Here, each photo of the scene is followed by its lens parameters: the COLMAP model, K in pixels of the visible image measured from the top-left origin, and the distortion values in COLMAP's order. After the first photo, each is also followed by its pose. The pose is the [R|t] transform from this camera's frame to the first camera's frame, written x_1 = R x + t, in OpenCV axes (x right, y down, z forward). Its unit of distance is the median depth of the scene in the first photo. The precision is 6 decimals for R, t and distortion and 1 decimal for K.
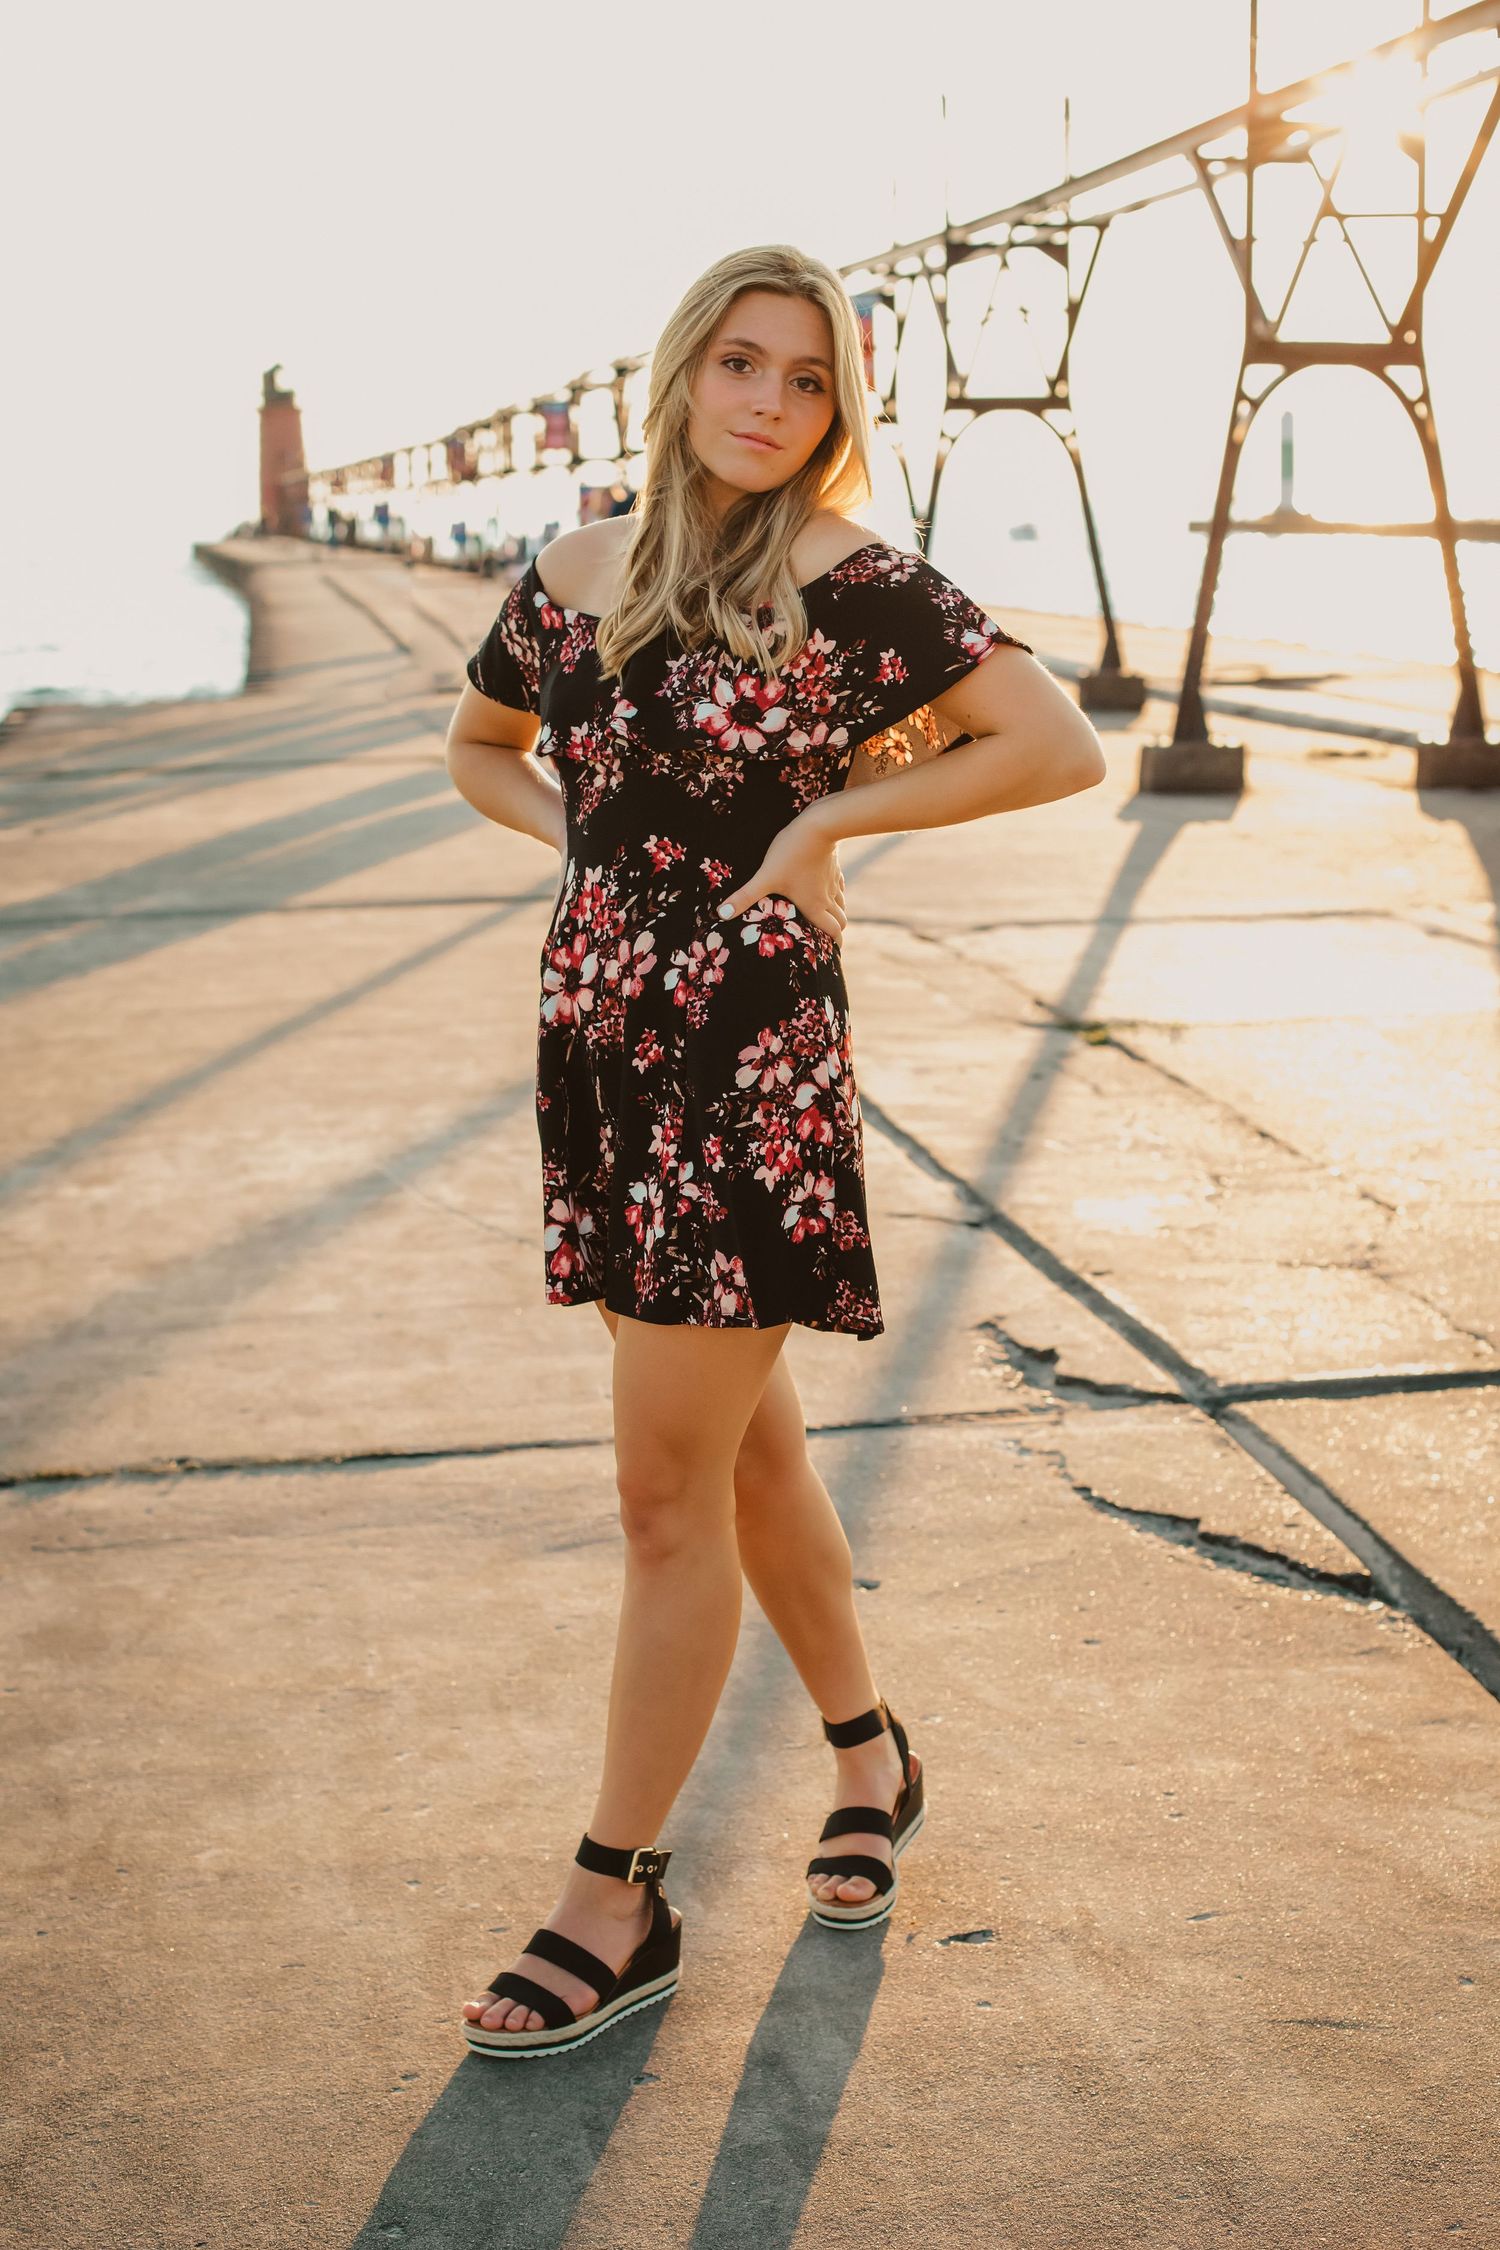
lens RADIAL K [[3556.1, 0, 750.0], [0, 3556.1, 1125.0], [0, 0, 1]] dist [-0.134706, 0.109150]
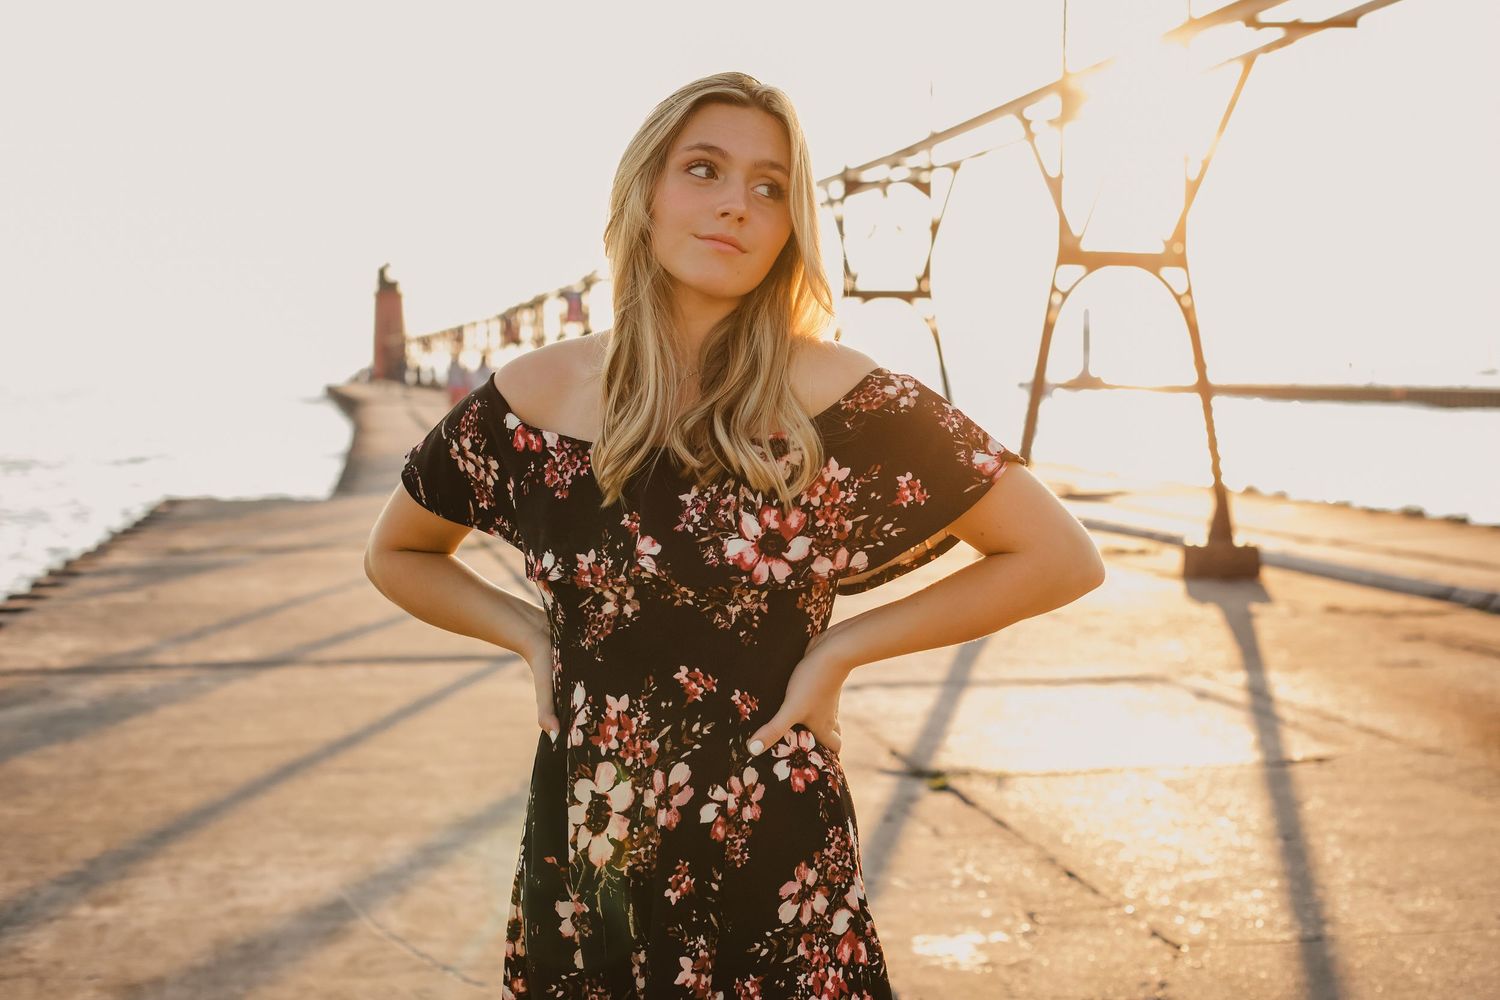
lens RADIAL K [[2370.7, 0, 750.0], [0, 2370.7, 500.0], [0, 0, 1]] dist [-0.134706, 0.109150]
pose [[0.999818, 0.016540, 0.009519, 0.020689], [-0.015311, 0.992996, -0.117153, -0.024696], [-0.011390, 0.116986, 0.993068, 0.151523]]
